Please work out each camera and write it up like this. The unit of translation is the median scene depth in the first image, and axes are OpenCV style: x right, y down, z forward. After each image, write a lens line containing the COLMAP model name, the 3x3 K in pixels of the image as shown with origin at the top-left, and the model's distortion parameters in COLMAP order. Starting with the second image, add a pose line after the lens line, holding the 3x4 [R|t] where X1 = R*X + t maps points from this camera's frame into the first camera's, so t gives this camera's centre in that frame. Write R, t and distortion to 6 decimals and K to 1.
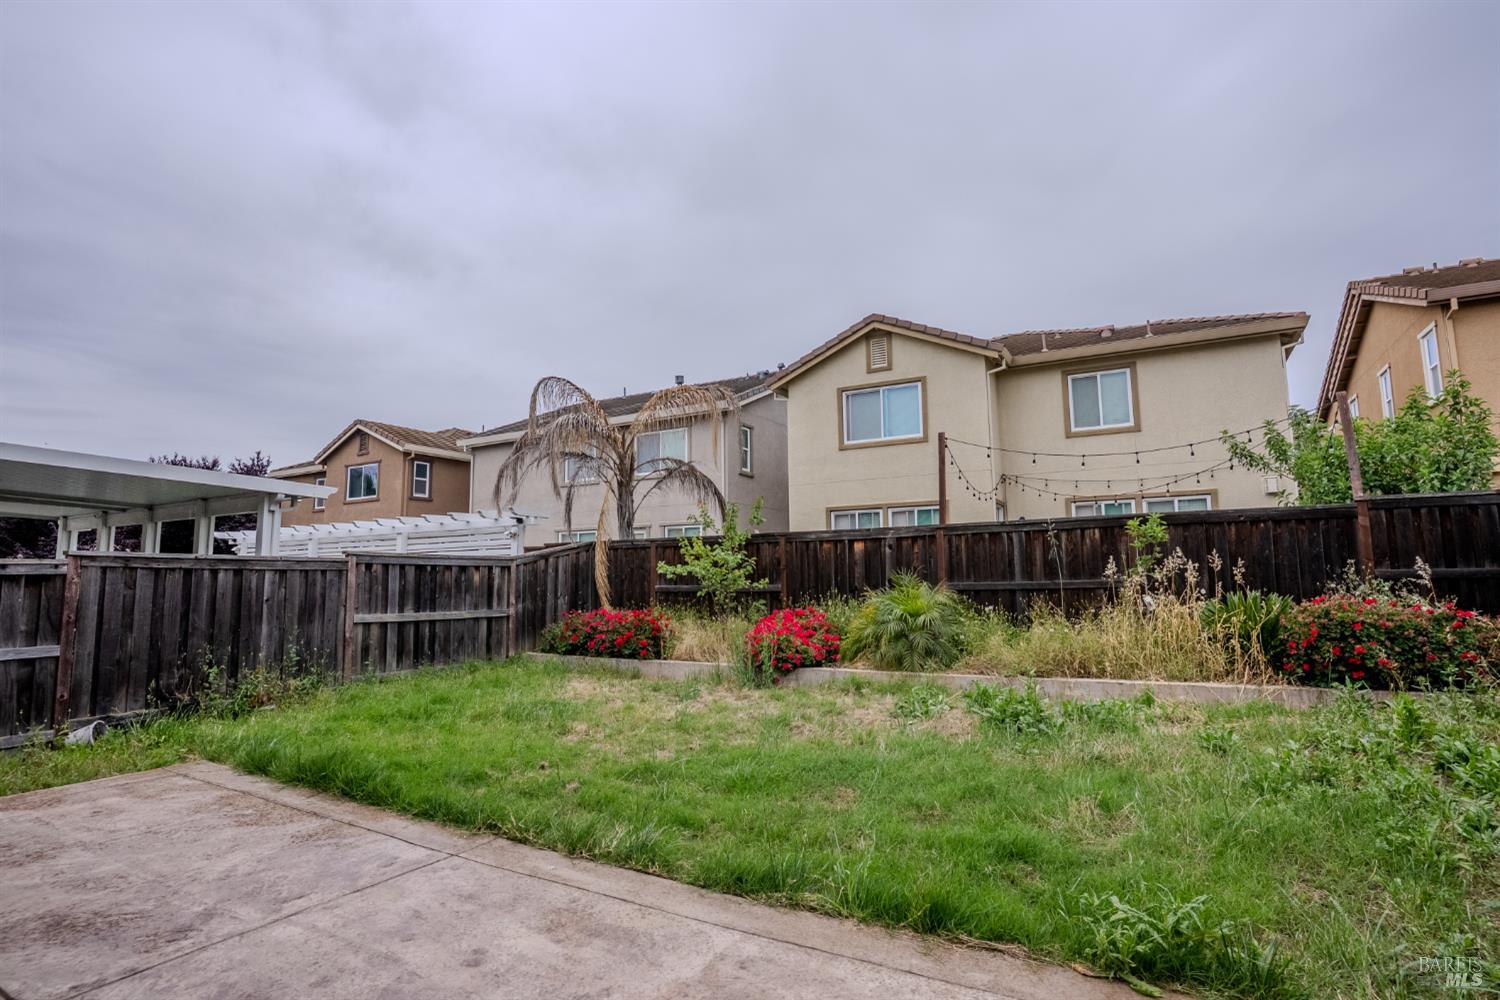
lens RADIAL K [[750.0, 0, 750.0], [0, 750.0, 500.0], [0, 0, 1]] dist [-0.001419, -0.000070]
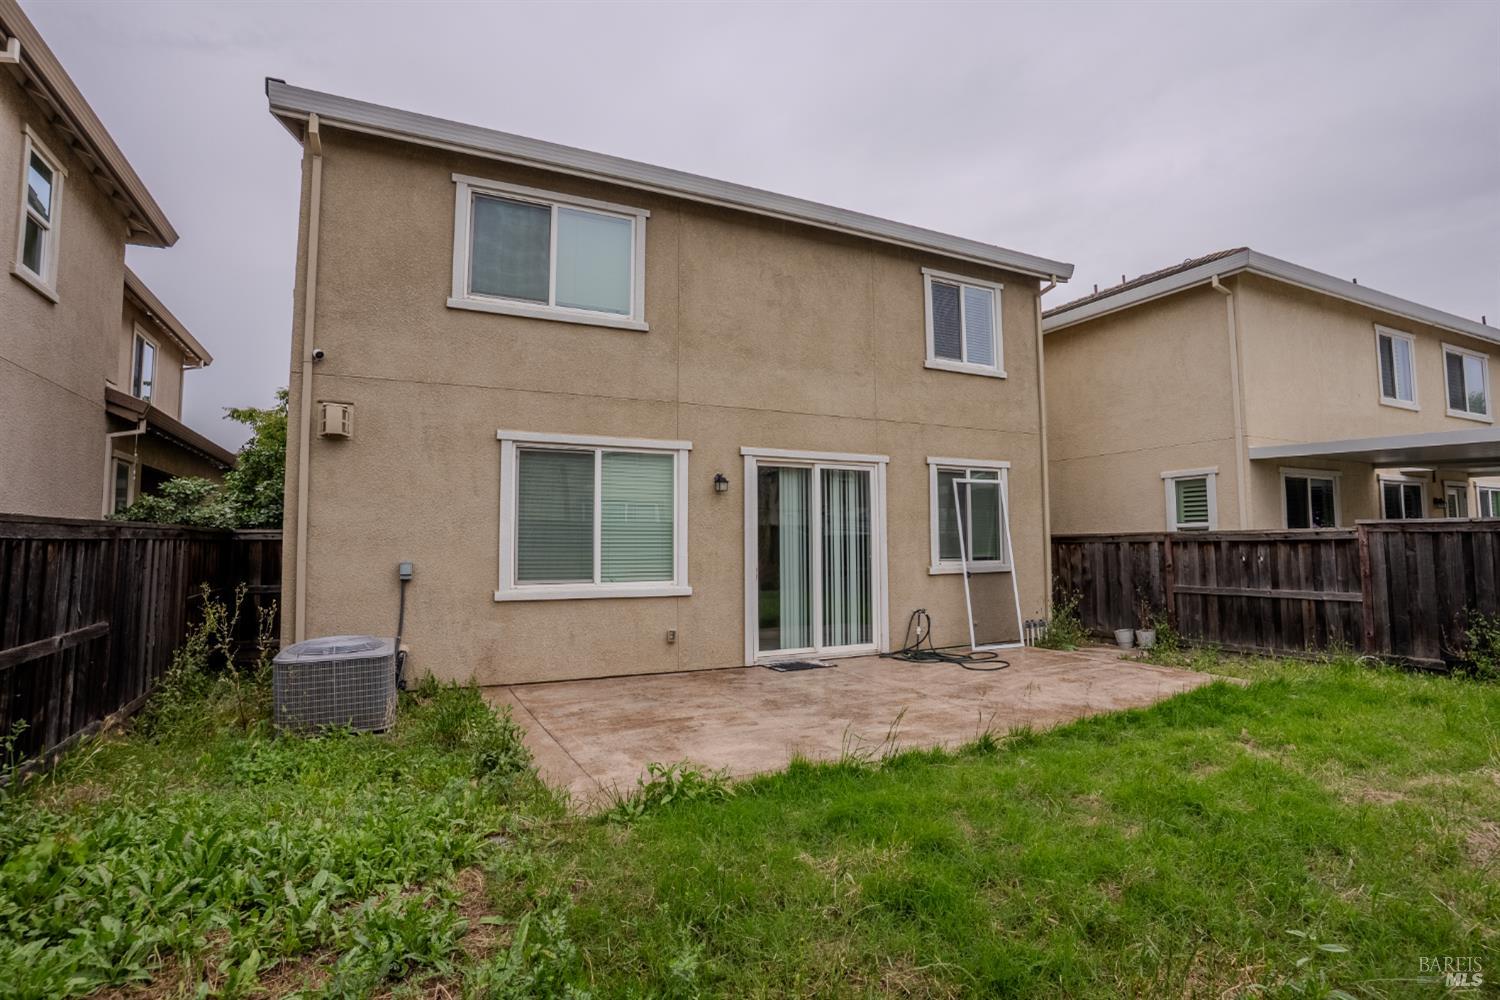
lens RADIAL K [[750.0, 0, 750.0], [0, 750.0, 500.0], [0, 0, 1]] dist [-0.001419, -0.000070]
pose [[-0.573255, -0.044344, -0.818176, 0.706868], [0.087006, 0.989595, -0.114596, 0.087119], [0.814744, -0.136879, -0.563432, 0.848307]]
